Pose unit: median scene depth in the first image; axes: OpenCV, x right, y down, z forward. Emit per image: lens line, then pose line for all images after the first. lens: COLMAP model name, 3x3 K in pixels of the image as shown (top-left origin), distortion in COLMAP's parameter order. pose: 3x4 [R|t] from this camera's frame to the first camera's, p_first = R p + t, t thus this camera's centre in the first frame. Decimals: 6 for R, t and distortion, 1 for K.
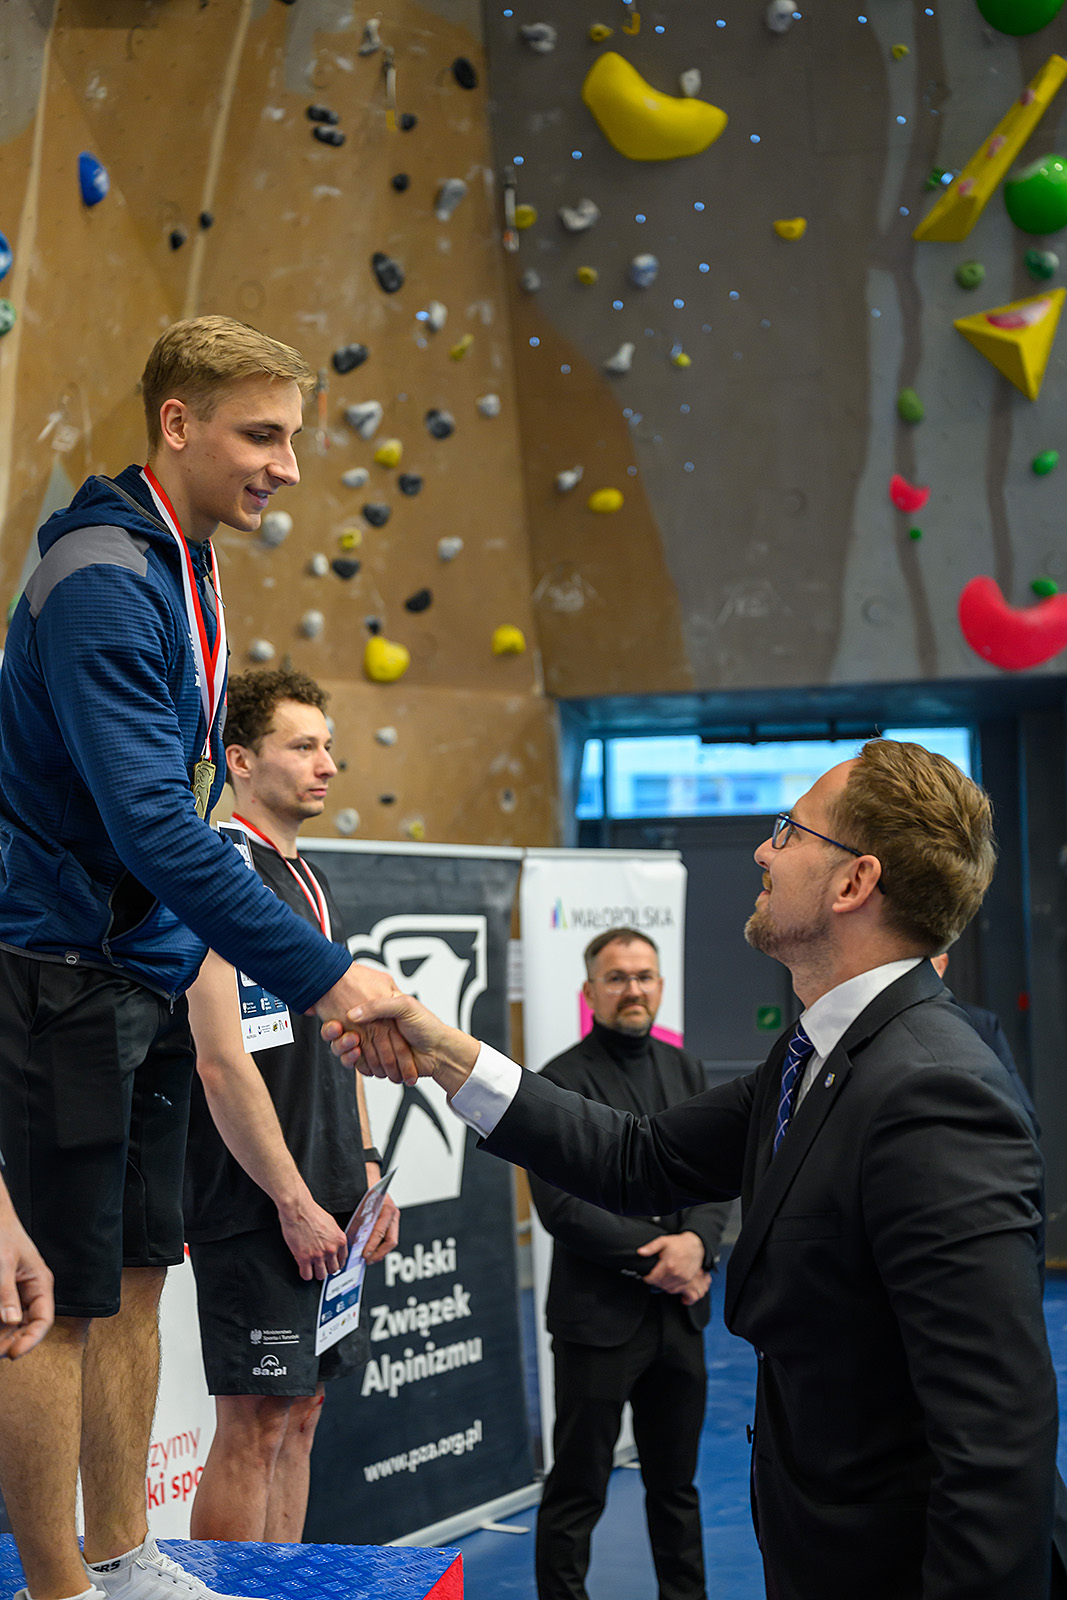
lens RADIAL K [[2111.2, 0, 533.5], [0, 2111.2, 800.0], [0, 0, 1]] dist [0.006984, -0.007041]
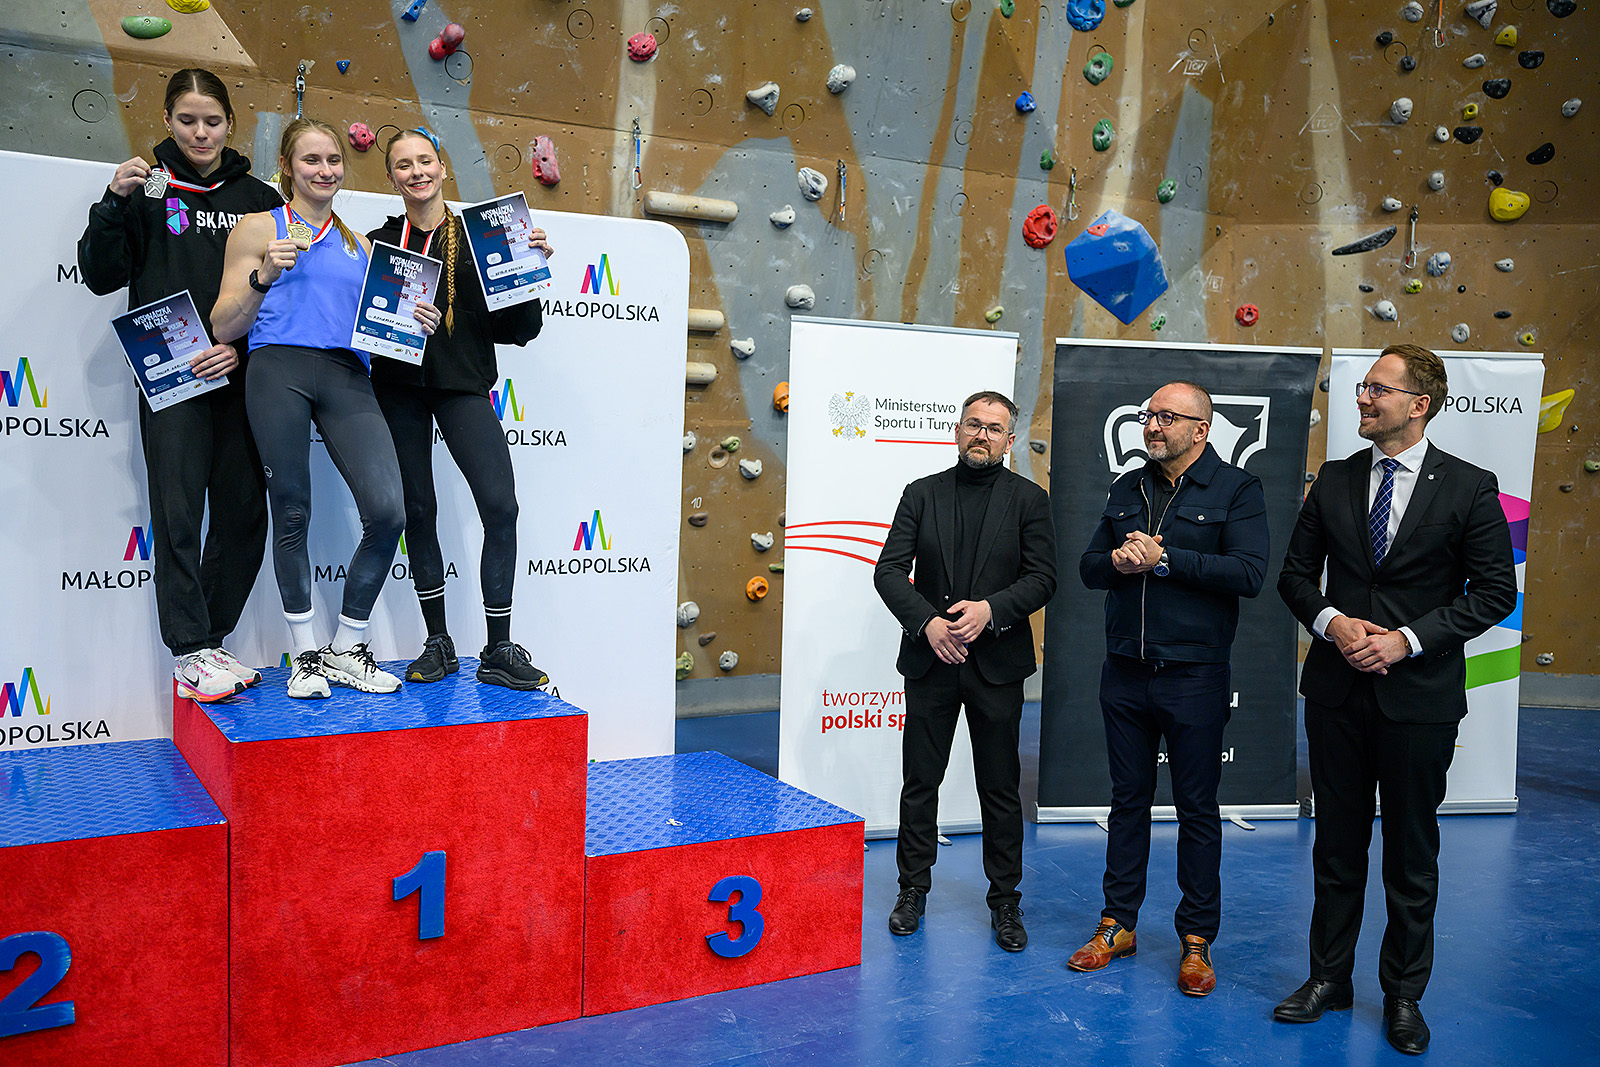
lens RADIAL K [[1462.2, 0, 802.8], [0, 1462.2, 544.2], [0, 0, 1]] dist [0.004020, -0.016739]
pose [[0.666363, 0.099422, -0.738969, 0.327721], [0.009456, 0.989864, 0.141704, 0.007987], [0.745567, -0.101414, 0.658669, 0.084096]]
